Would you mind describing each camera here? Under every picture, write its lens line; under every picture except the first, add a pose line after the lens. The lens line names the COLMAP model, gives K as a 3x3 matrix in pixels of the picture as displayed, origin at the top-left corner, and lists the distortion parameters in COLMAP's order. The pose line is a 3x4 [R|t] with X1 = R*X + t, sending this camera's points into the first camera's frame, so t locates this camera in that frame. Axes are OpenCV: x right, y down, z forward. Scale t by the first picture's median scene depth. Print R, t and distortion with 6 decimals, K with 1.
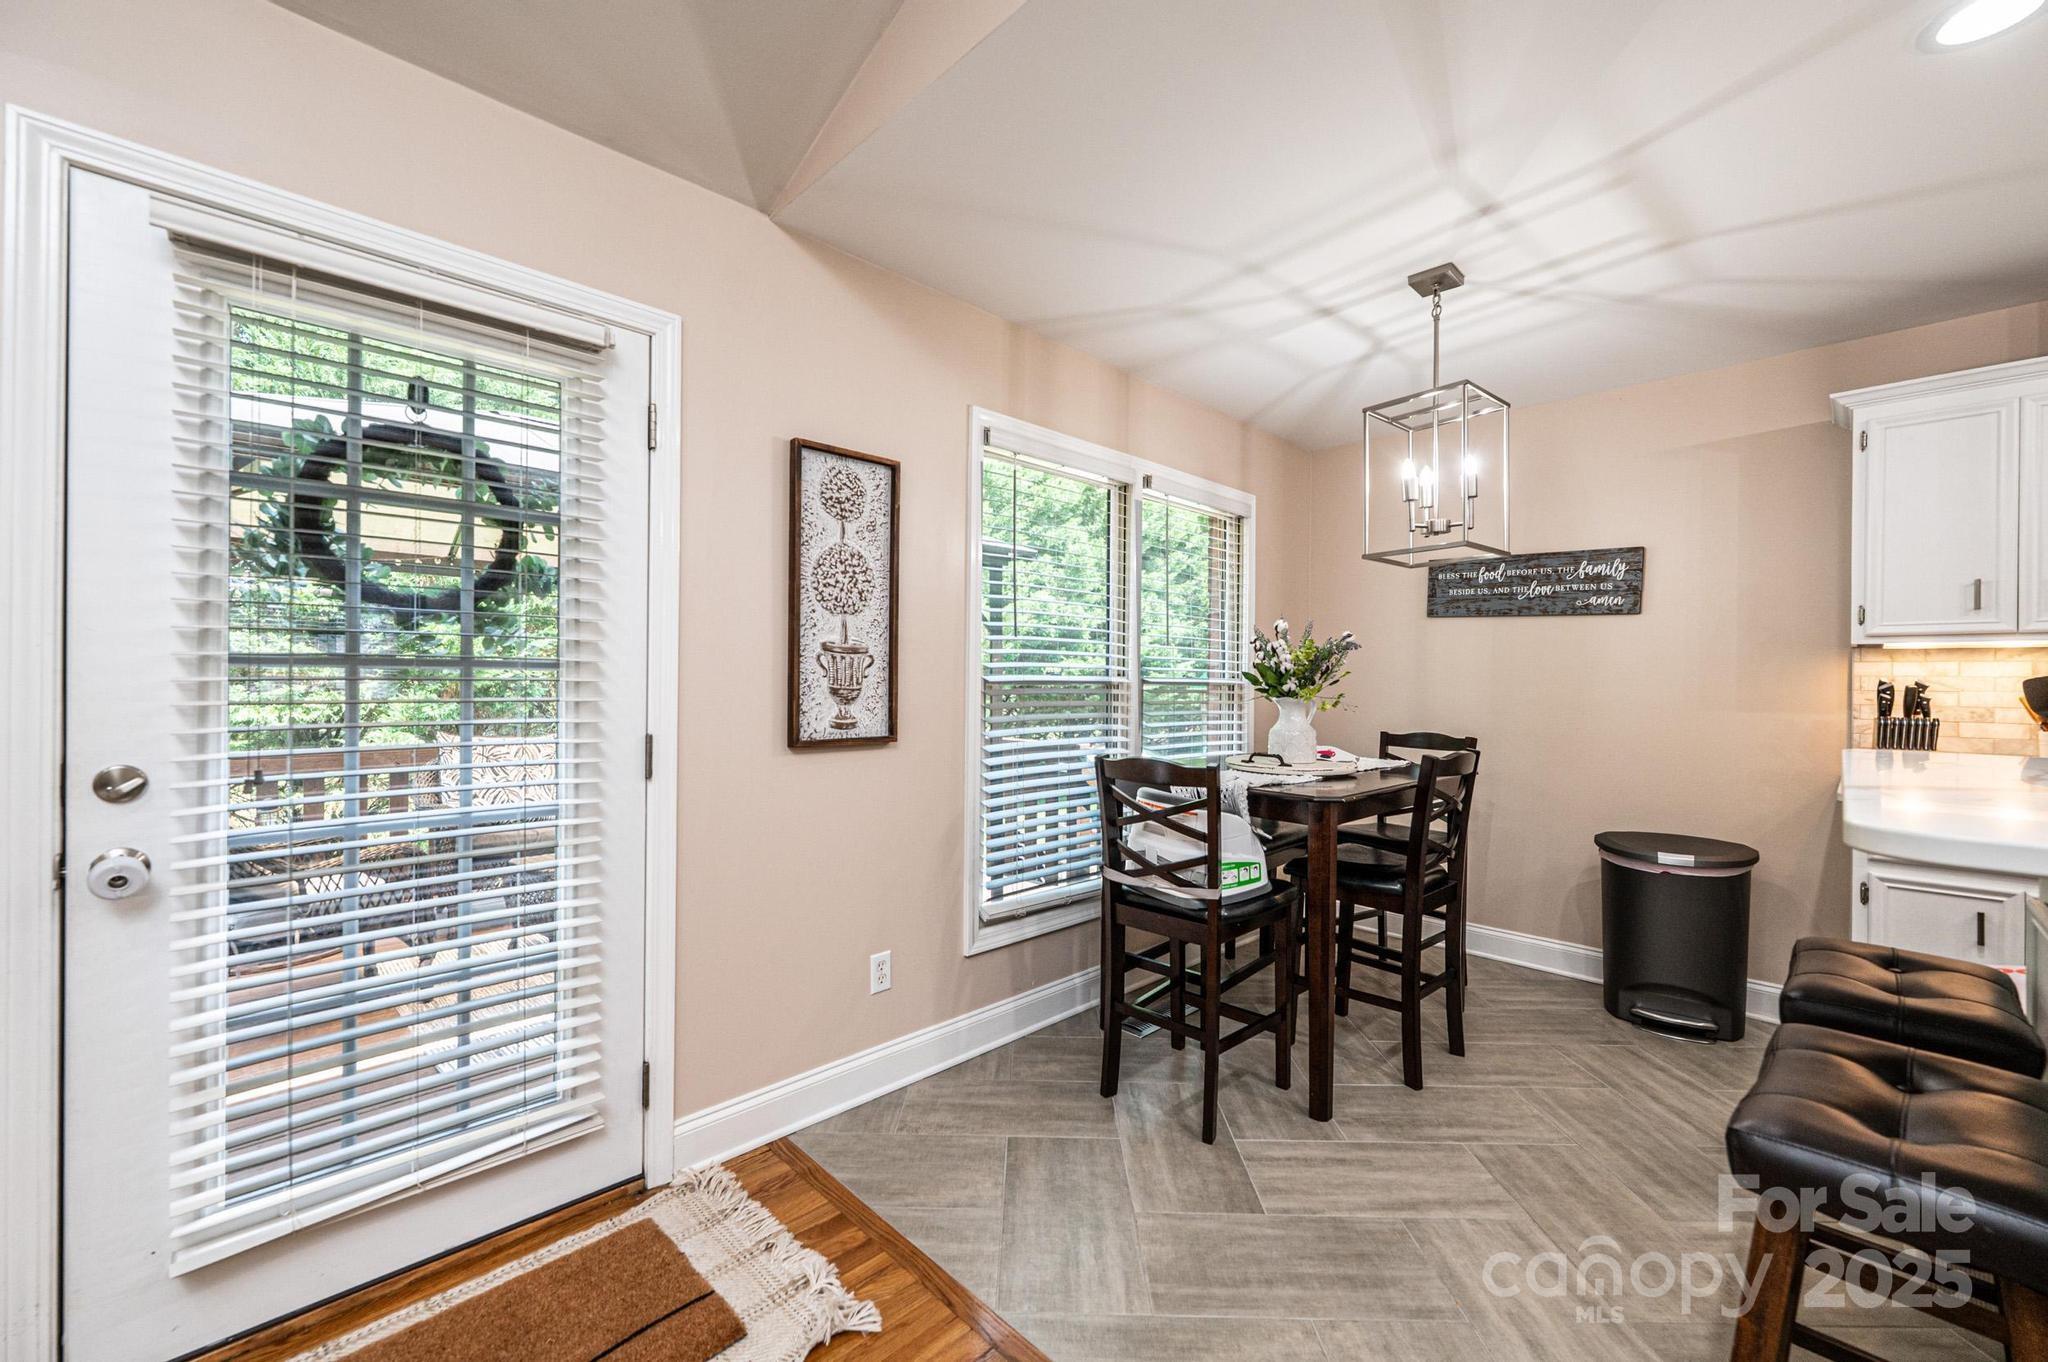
lens RADIAL K [[813.5, 0, 1024.0], [0, 813.5, 681.0], [0, 0, 1]] dist [-0.000212, 0.000047]
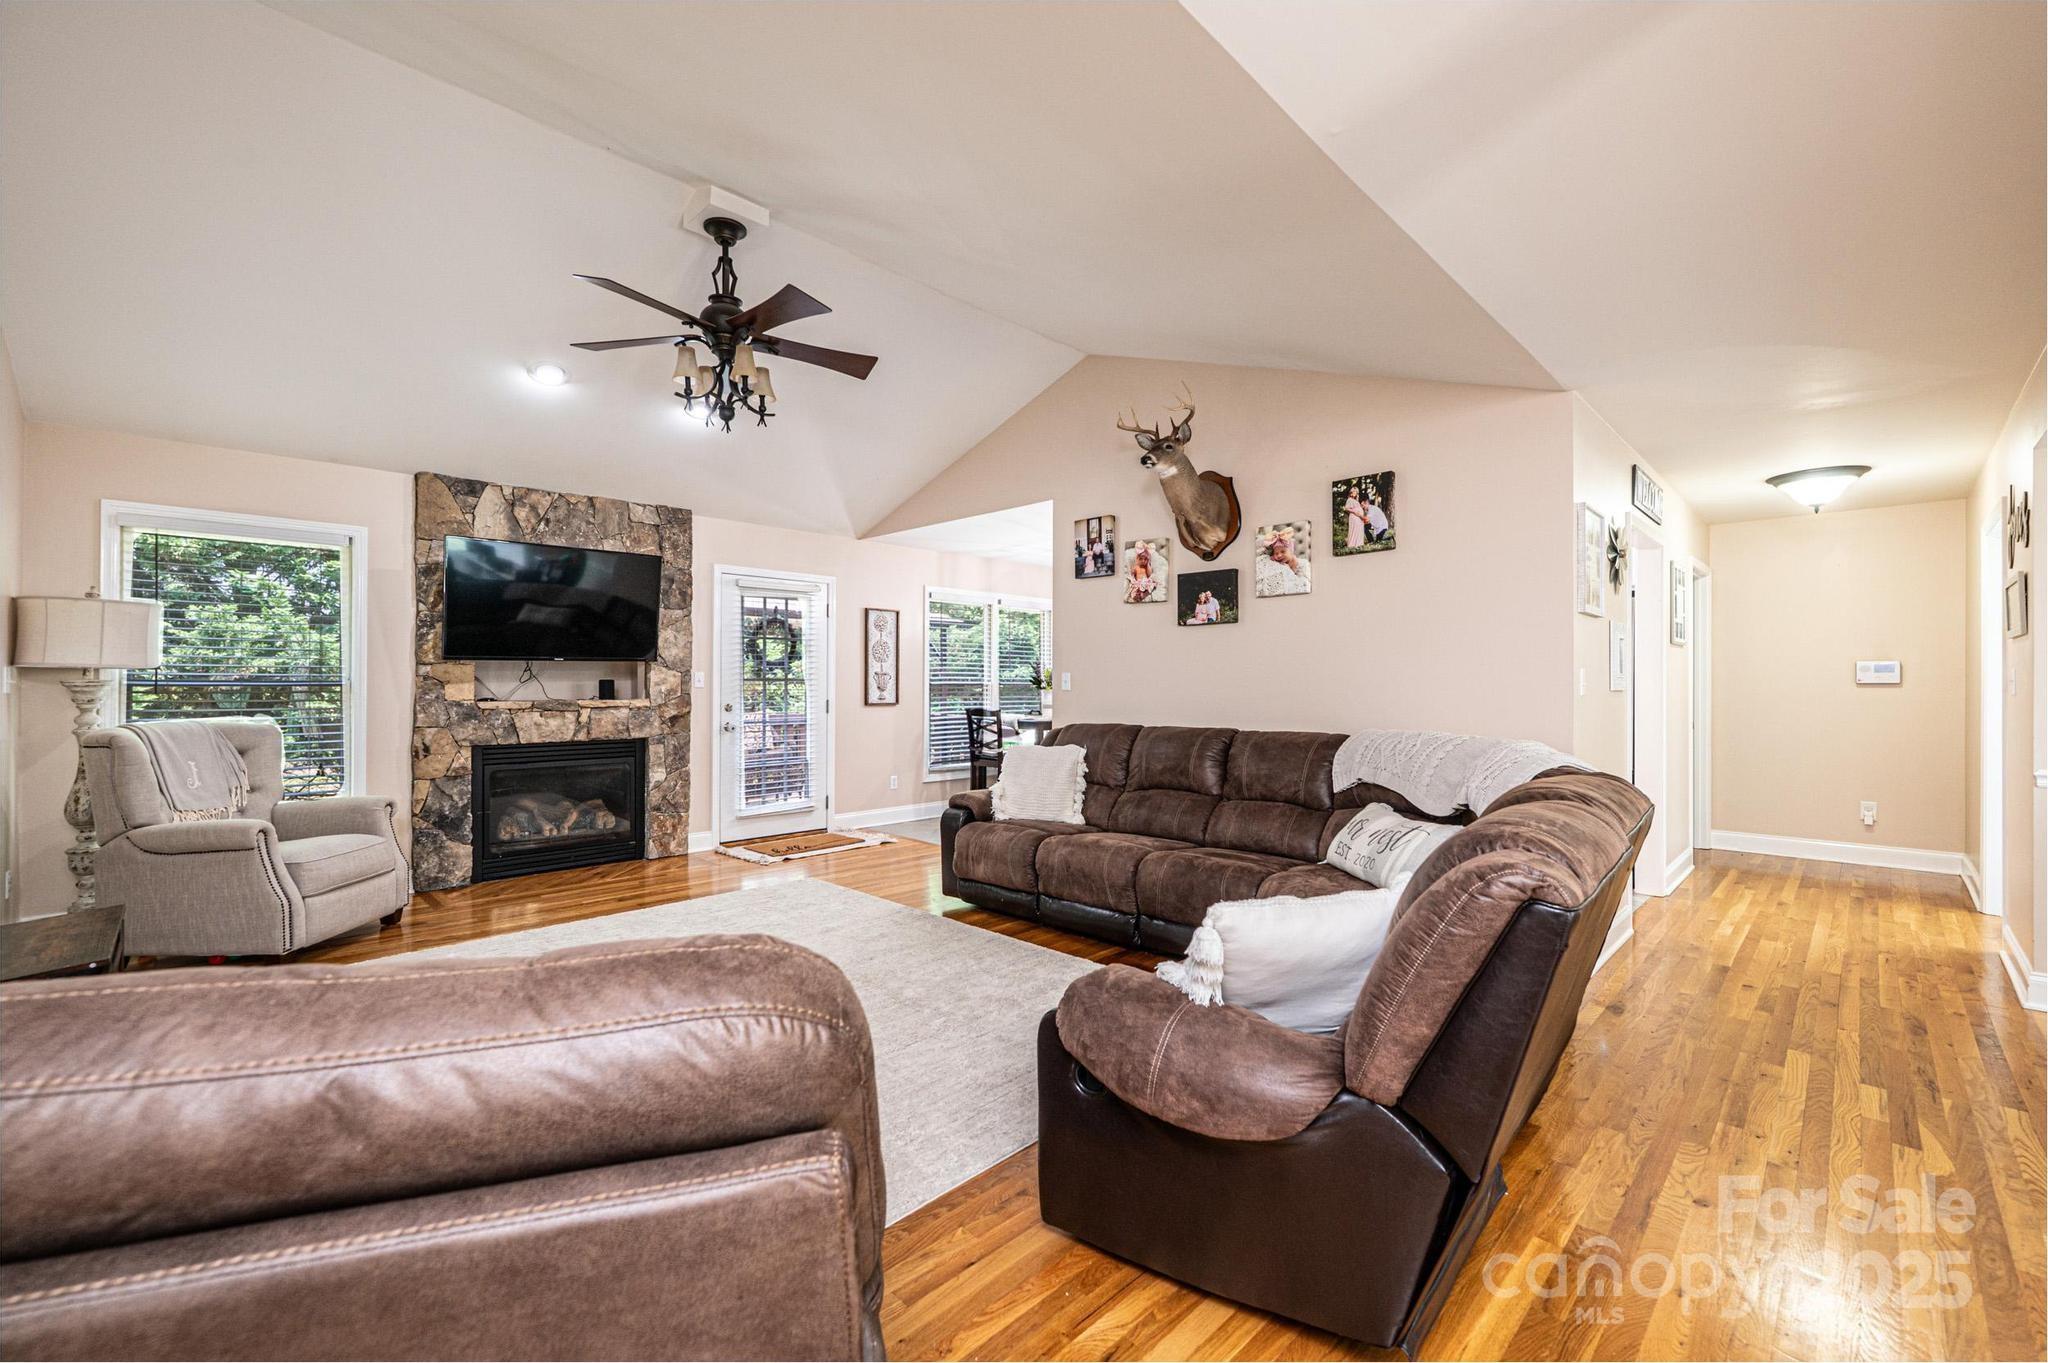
lens RADIAL K [[838.9, 0, 1021.3], [0, 838.9, 683.3], [0, 0, 1]] dist [-0.001060, 0.000249]
pose [[0.999943, -0.005212, 0.009366, 0.258989], [0.005214, 0.999986, -0.000216, 0.000288], [-0.009365, 0.000264, 0.999956, -2.043653]]
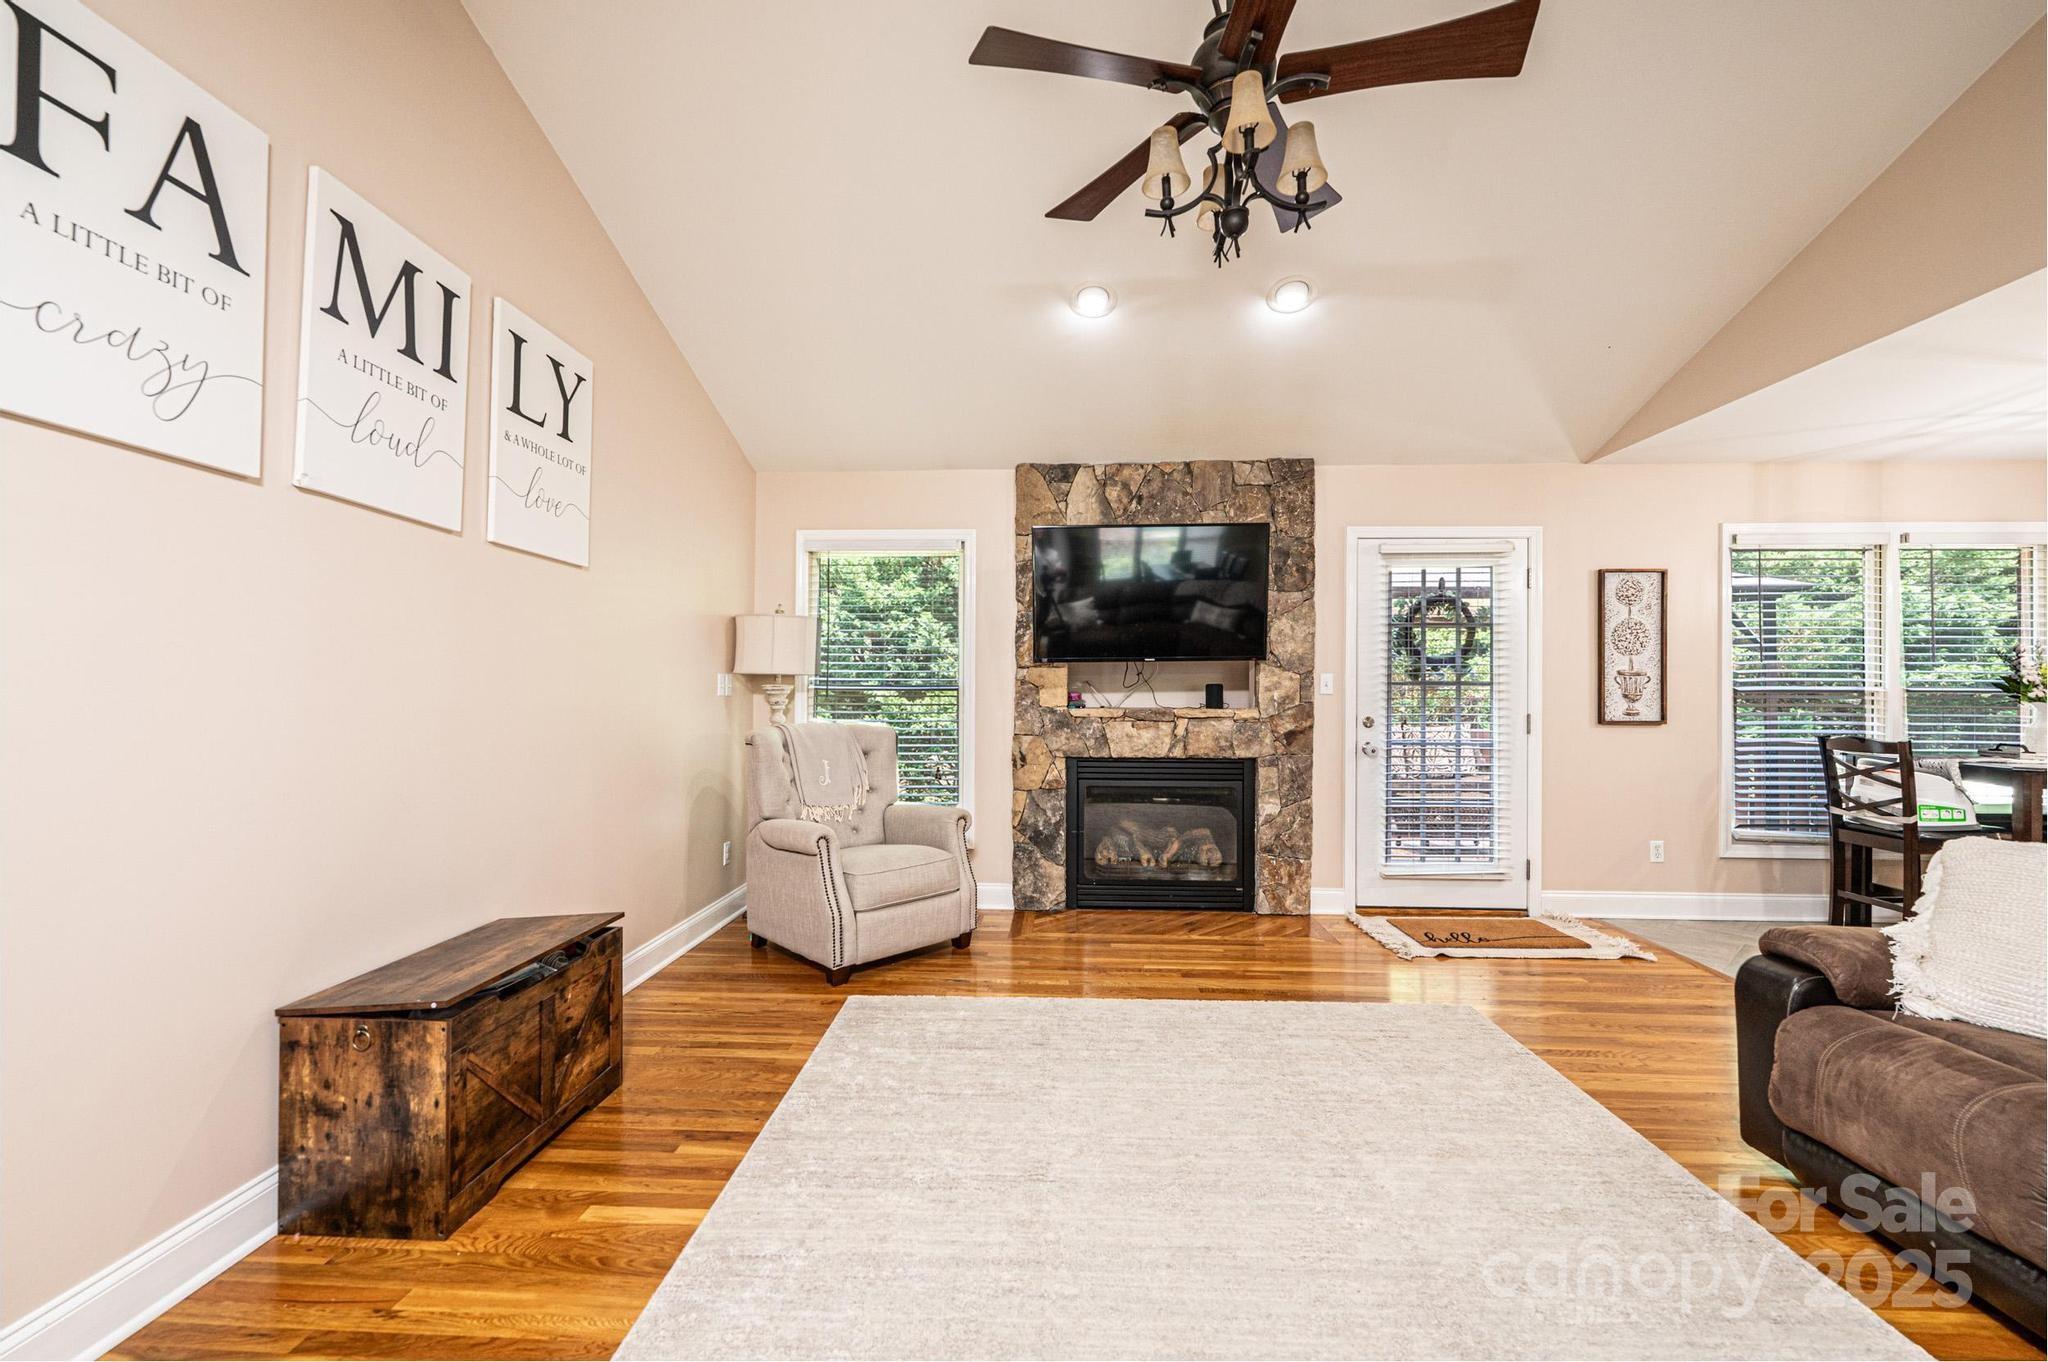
lens RADIAL K [[839.2, 0, 1024.0], [0, 839.2, 681.0], [0, 0, 1]] dist [0.000759, 0.000214]
pose [[0.680945, -0.010914, -0.732253, 0.235052], [0.001370, 0.999906, -0.013628, 0.002623], [0.732333, 0.008277, 0.680896, -1.297145]]
